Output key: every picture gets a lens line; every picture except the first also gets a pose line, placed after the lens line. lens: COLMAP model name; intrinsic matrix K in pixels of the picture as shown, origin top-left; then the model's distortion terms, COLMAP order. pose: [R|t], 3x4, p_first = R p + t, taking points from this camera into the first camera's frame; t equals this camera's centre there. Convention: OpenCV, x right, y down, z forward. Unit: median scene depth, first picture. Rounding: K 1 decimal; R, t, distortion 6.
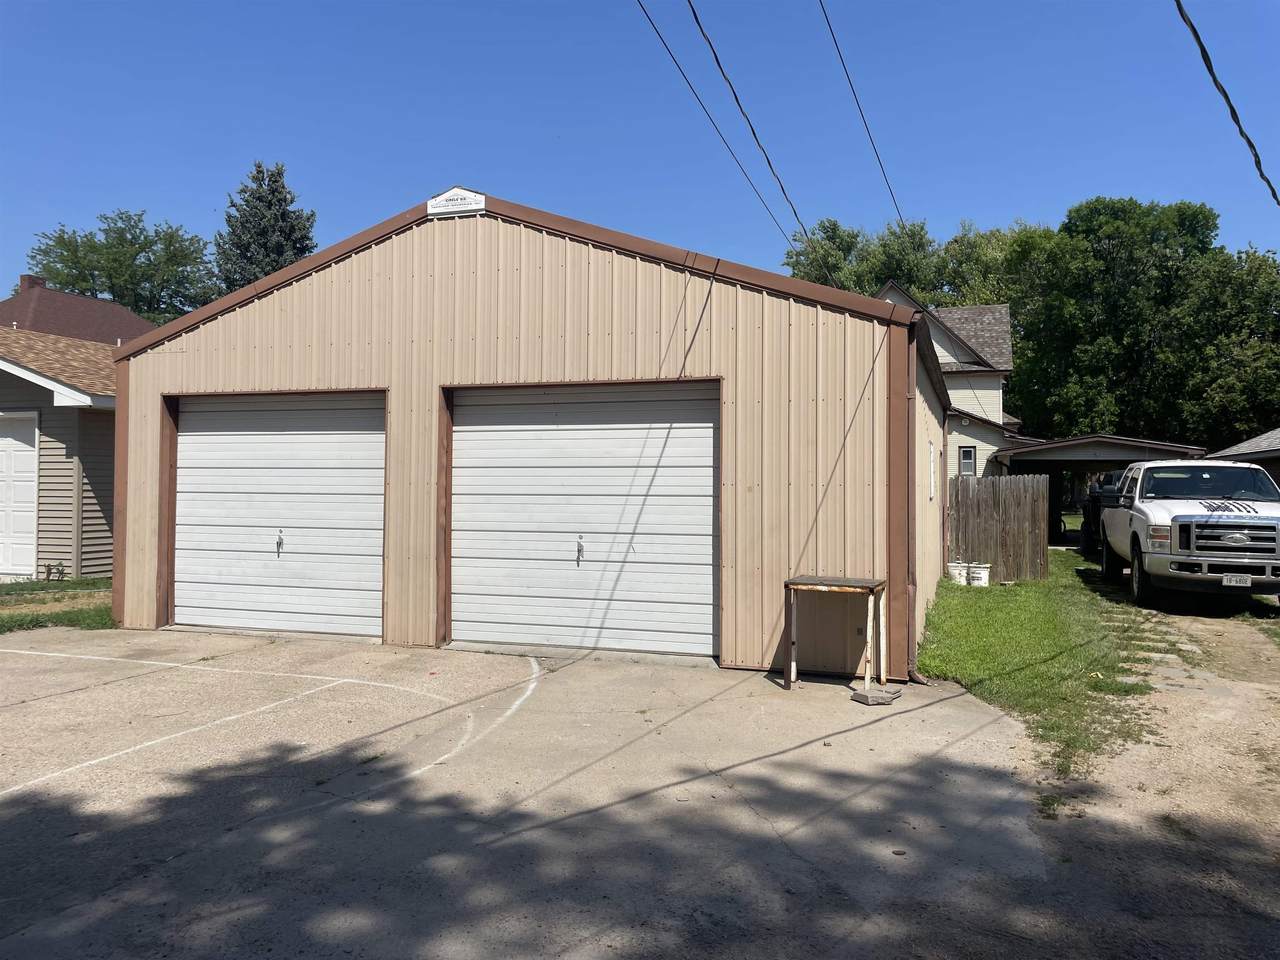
lens RADIAL K [[957.8, 0, 641.5], [0, 957.8, 474.9], [0, 0, 1]] dist [0.066672, -0.056446]
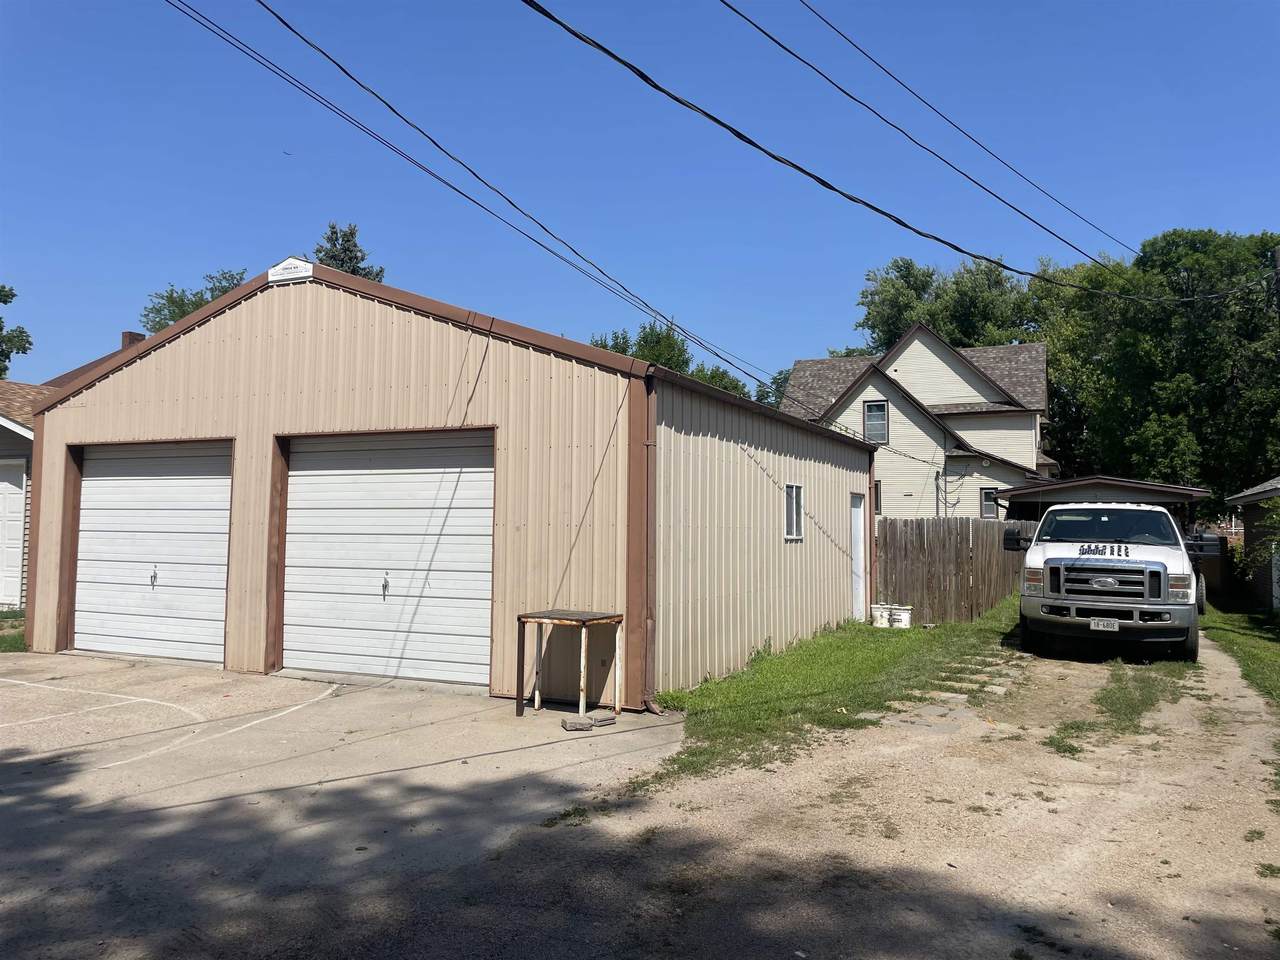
lens RADIAL K [[957.8, 0, 639.3], [0, 957.8, 473.7], [0, 0, 1]] dist [0.066672, -0.056446]
pose [[0.993377, -0.002363, -0.114875, 0.298275], [-0.002679, 0.999040, -0.043719, -0.000637], [0.114868, 0.043737, 0.992417, -0.045828]]
